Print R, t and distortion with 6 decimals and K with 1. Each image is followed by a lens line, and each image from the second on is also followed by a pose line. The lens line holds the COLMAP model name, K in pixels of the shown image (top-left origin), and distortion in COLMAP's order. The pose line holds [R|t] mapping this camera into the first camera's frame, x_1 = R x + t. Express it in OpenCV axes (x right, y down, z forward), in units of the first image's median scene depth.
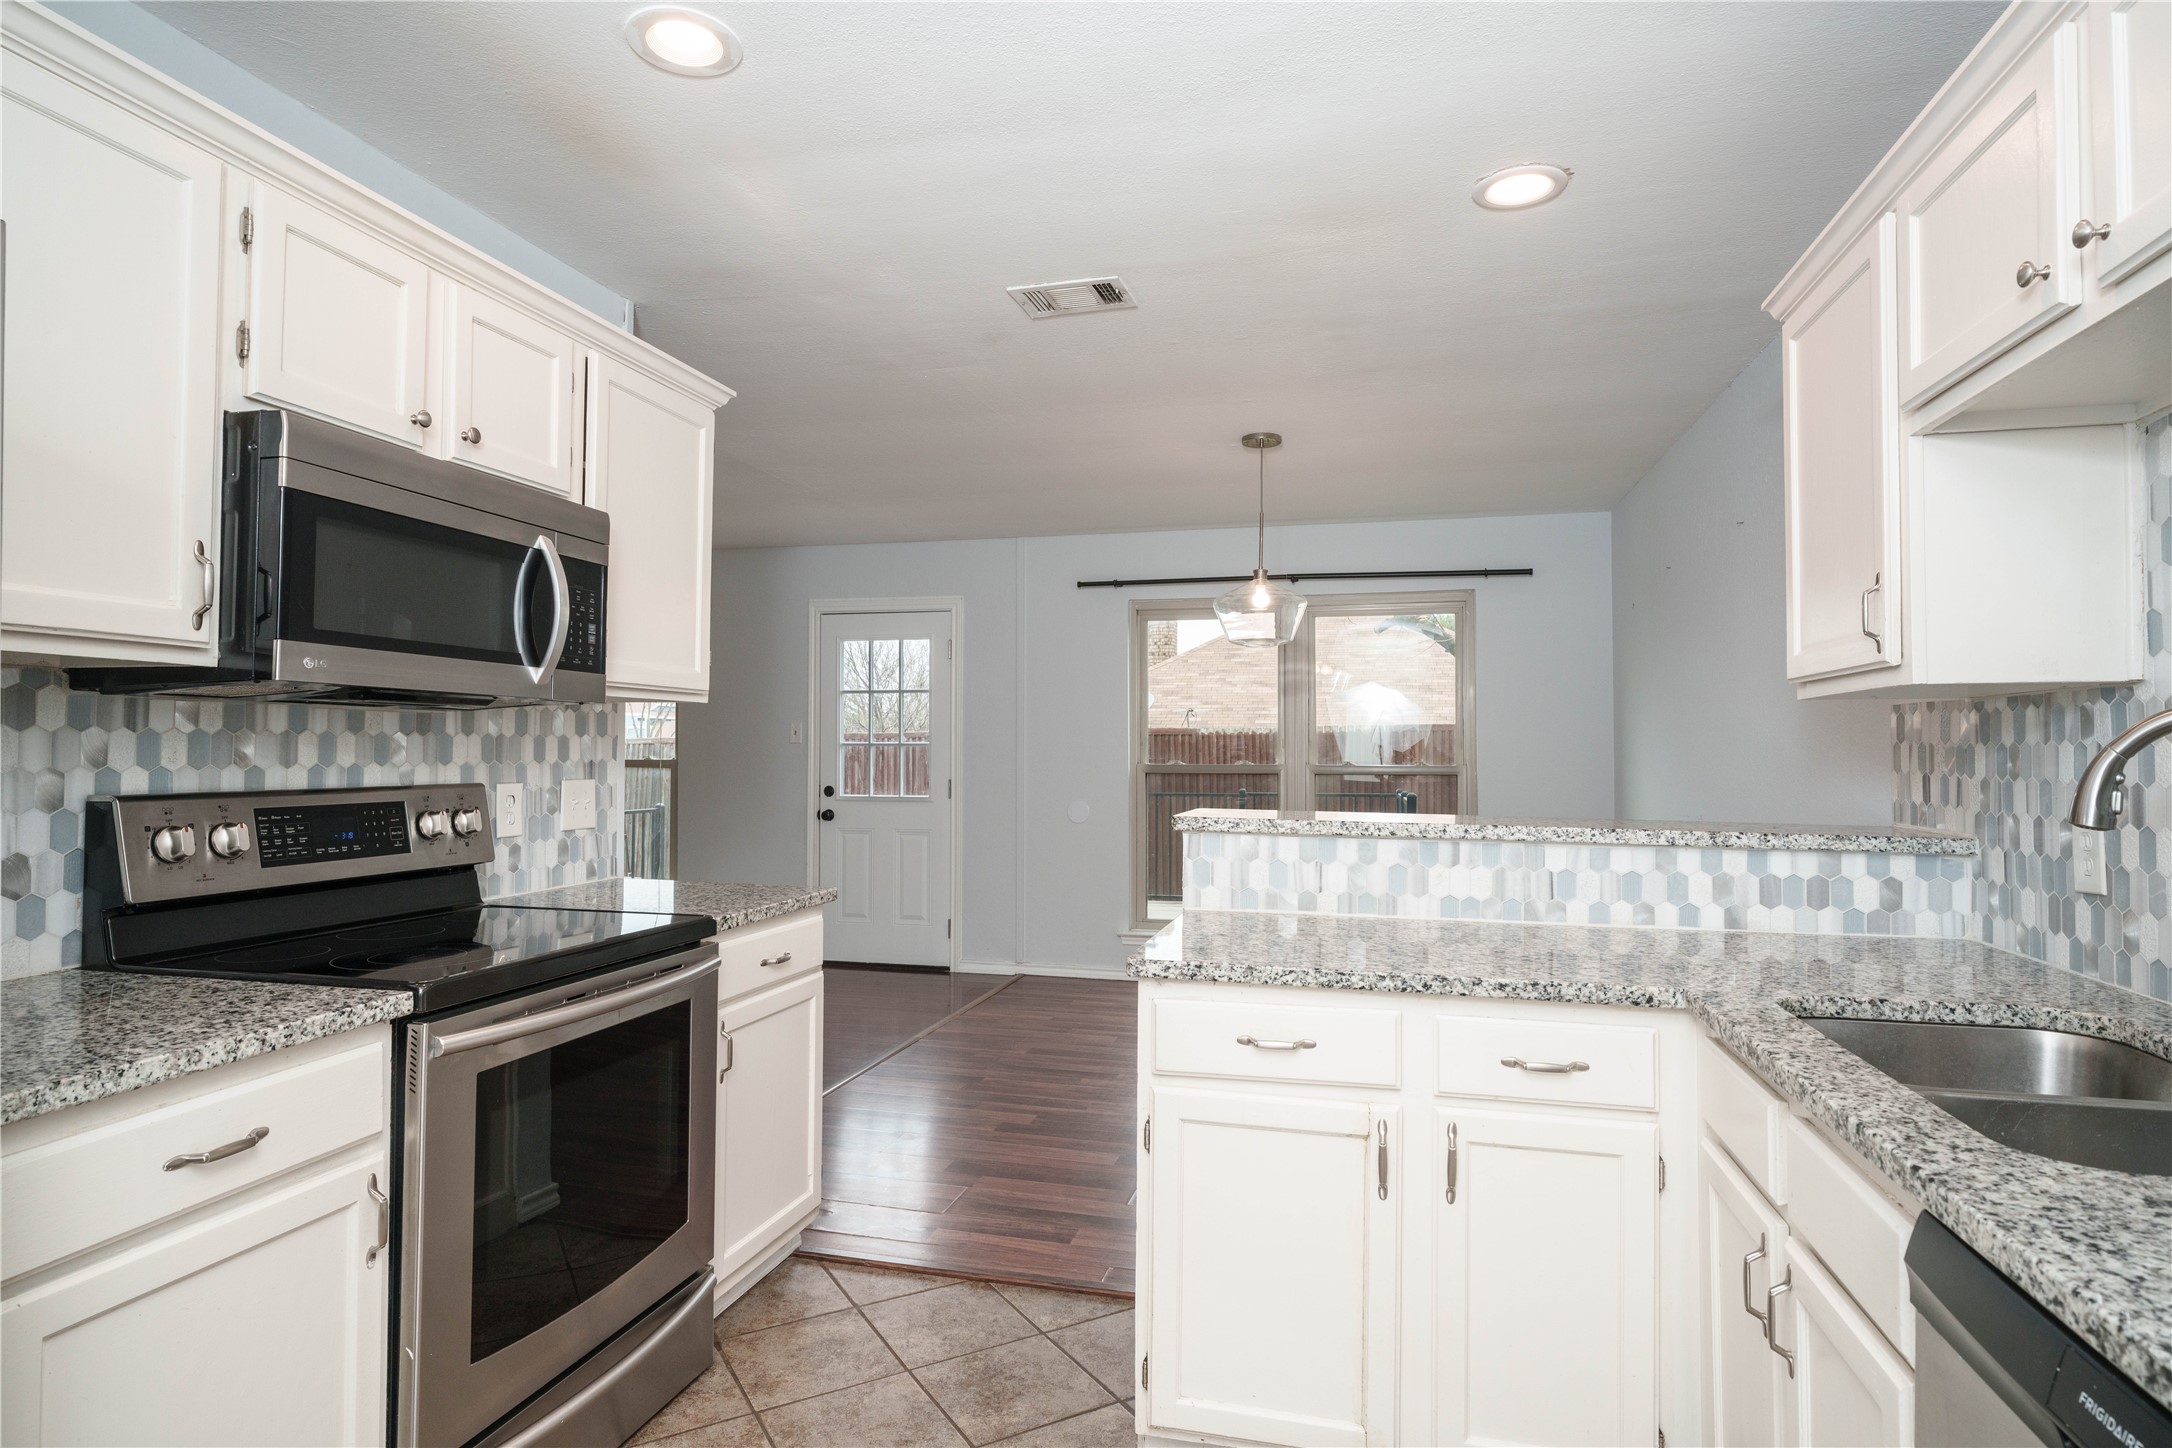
lens RADIAL K [[1202.6, 0, 1086.0], [0, 1202.6, 724.0], [0, 0, 1]] dist [0.023134, -0.001125]
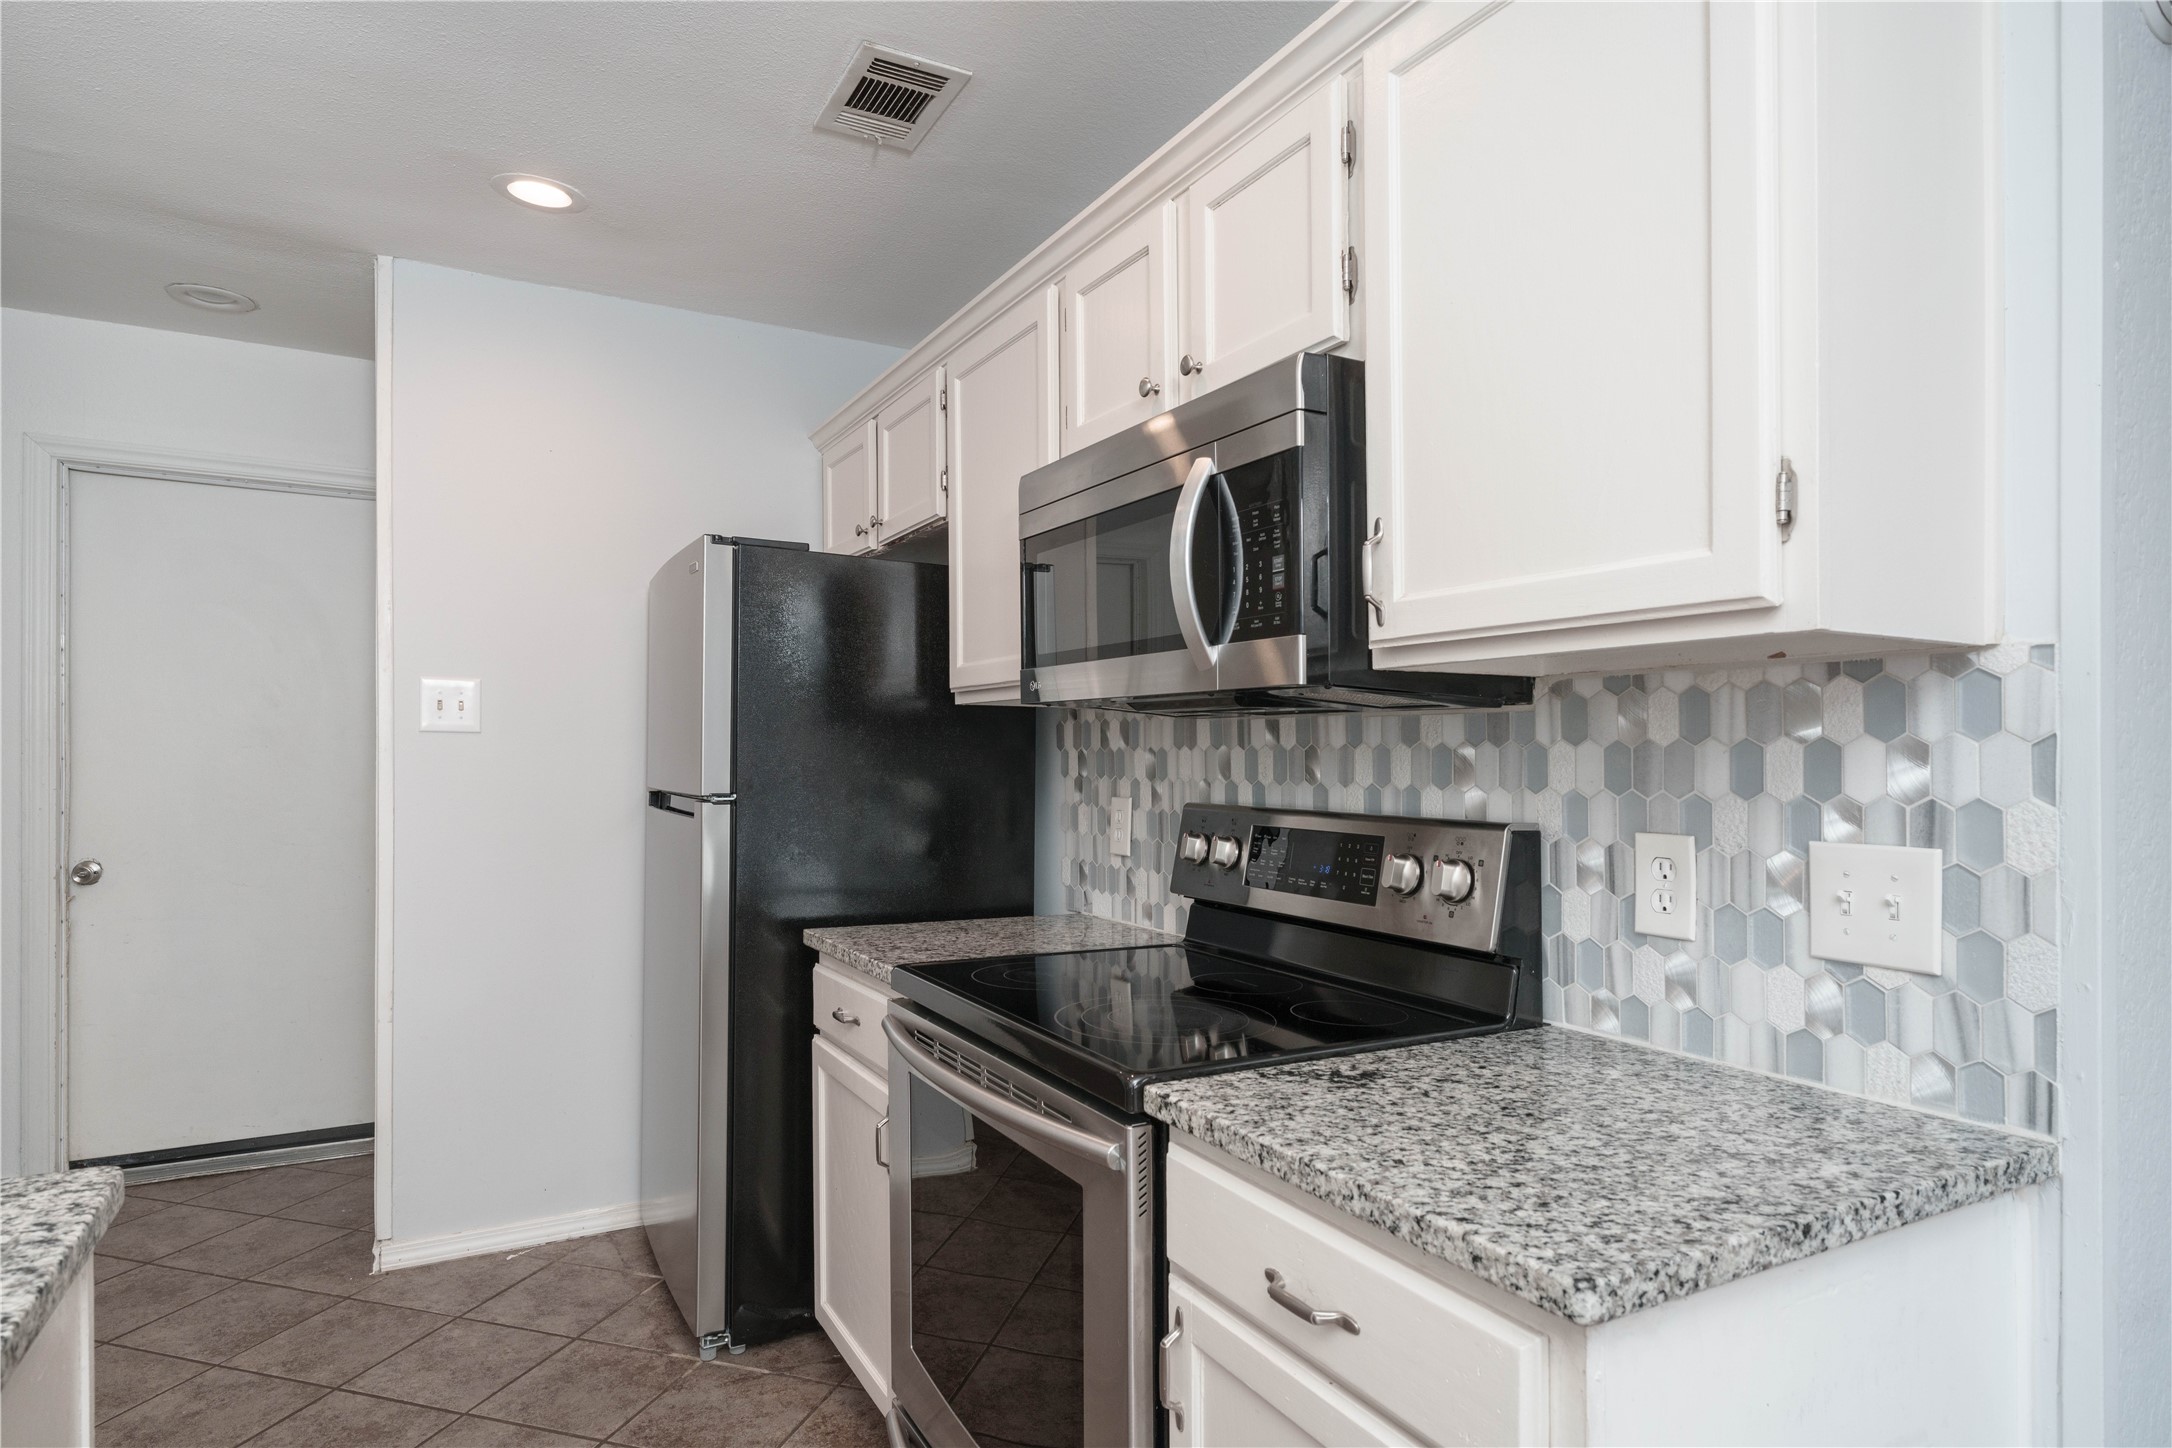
lens RADIAL K [[1202.6, 0, 1086.0], [0, 1202.6, 724.0], [0, 0, 1]] dist [0.023134, -0.001125]
pose [[-0.727059, -0.037065, -0.685573, 0.073211], [-0.000543, 0.998572, -0.053411, 0.034119], [0.686574, -0.038460, -0.726042, 1.378246]]
